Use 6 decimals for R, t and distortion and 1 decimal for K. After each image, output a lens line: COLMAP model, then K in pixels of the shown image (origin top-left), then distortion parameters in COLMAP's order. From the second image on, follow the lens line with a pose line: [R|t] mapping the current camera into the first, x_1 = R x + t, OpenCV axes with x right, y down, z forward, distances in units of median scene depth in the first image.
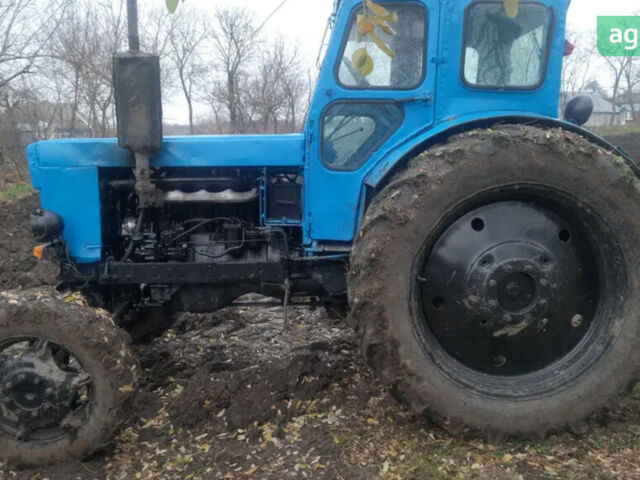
lens RADIAL K [[600.4, 0, 320.0], [0, 600.4, 240.0], [0, 0, 1]] dist [0.012154, 0.009486]
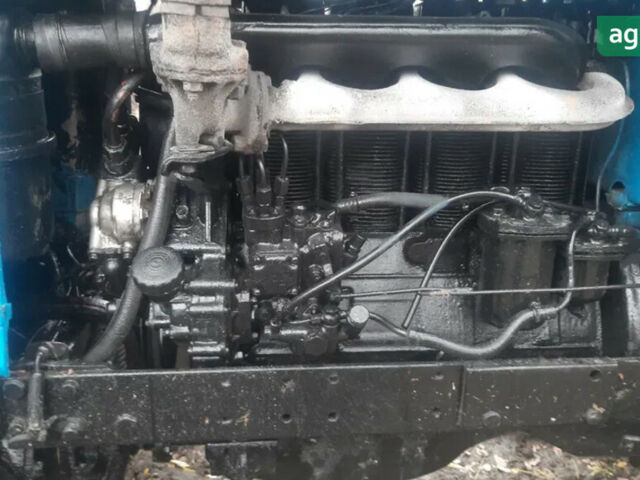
lens RADIAL K [[600.4, 0, 320.0], [0, 600.4, 240.0], [0, 0, 1]] dist [0.012154, 0.009486]
pose [[0.998456, 0.012706, 0.054078, -0.250534], [-0.022517, 0.982499, 0.184903, -0.063610], [-0.050782, -0.185836, 0.981268, 0.756626]]
